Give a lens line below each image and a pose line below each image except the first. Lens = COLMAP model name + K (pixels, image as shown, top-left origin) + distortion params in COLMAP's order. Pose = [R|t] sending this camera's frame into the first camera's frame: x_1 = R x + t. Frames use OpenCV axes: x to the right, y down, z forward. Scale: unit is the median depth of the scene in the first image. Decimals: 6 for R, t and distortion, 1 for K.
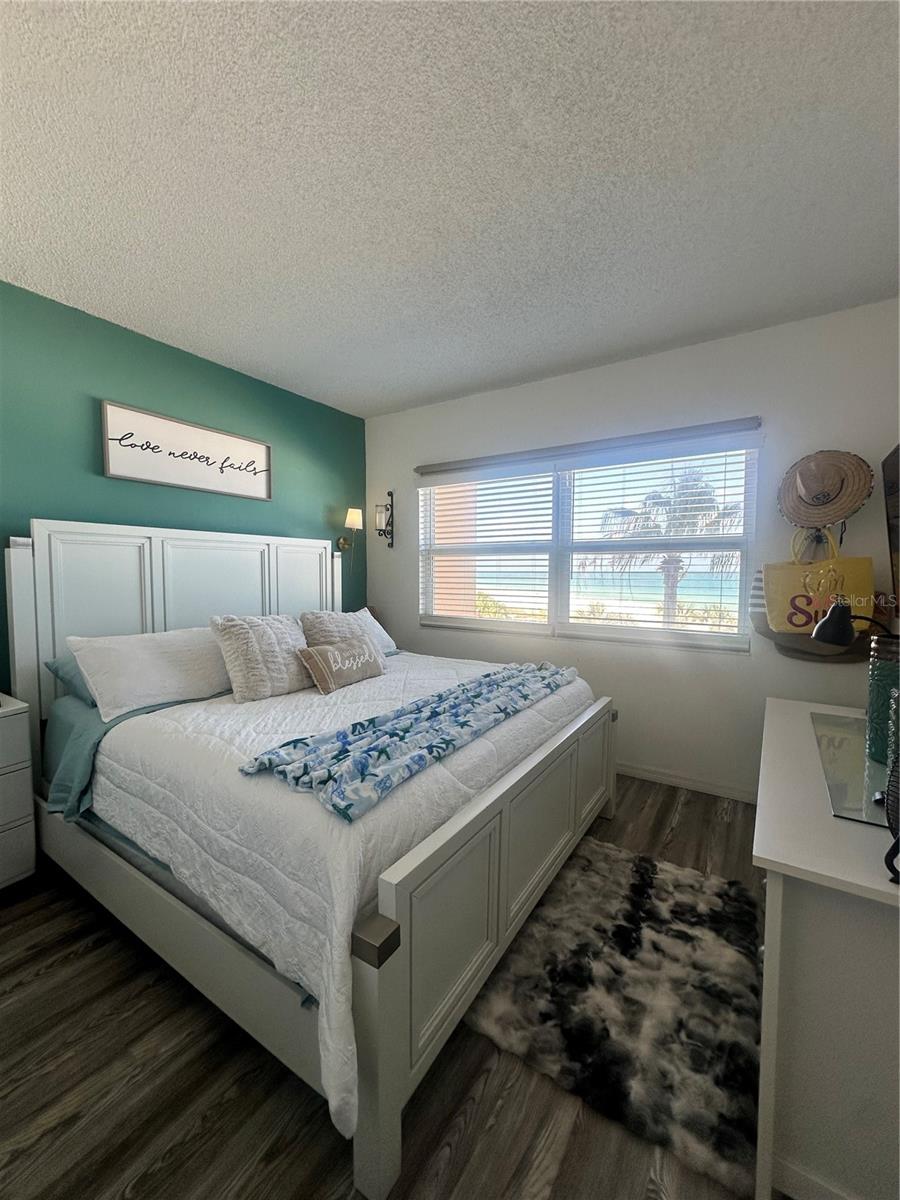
lens RADIAL K [[481.7, 0, 446.1], [0, 481.7, 596.9], [0, 0, 1]] dist [-0.006306, -0.000729]
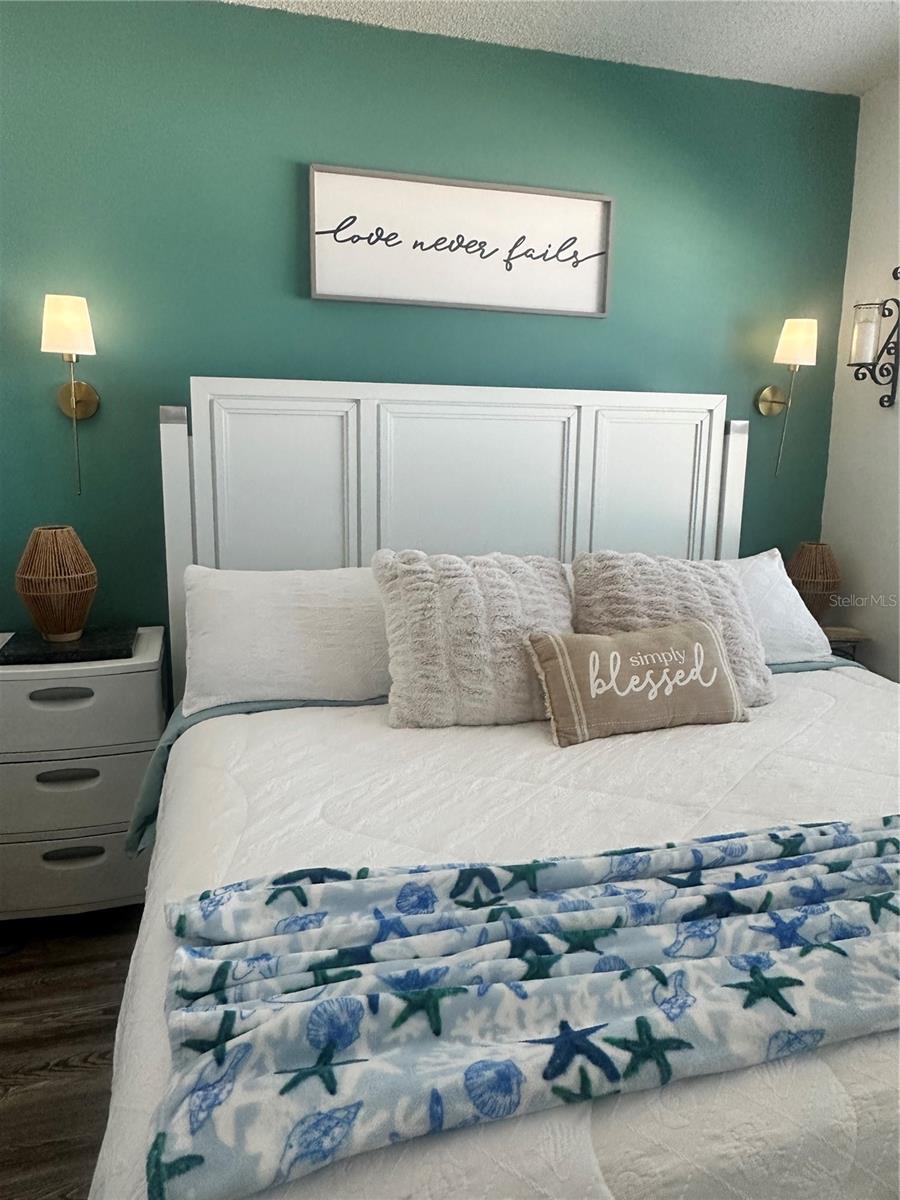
lens RADIAL K [[805.0, 0, 449.7], [0, 805.0, 602.5], [0, 0, 1]] dist [-0.006870, -0.002685]
pose [[0.745833, 0.125951, -0.654118, 0.142745], [-0.044363, 0.989174, 0.139883, -0.028062], [0.664654, -0.075311, 0.743346, 0.392986]]
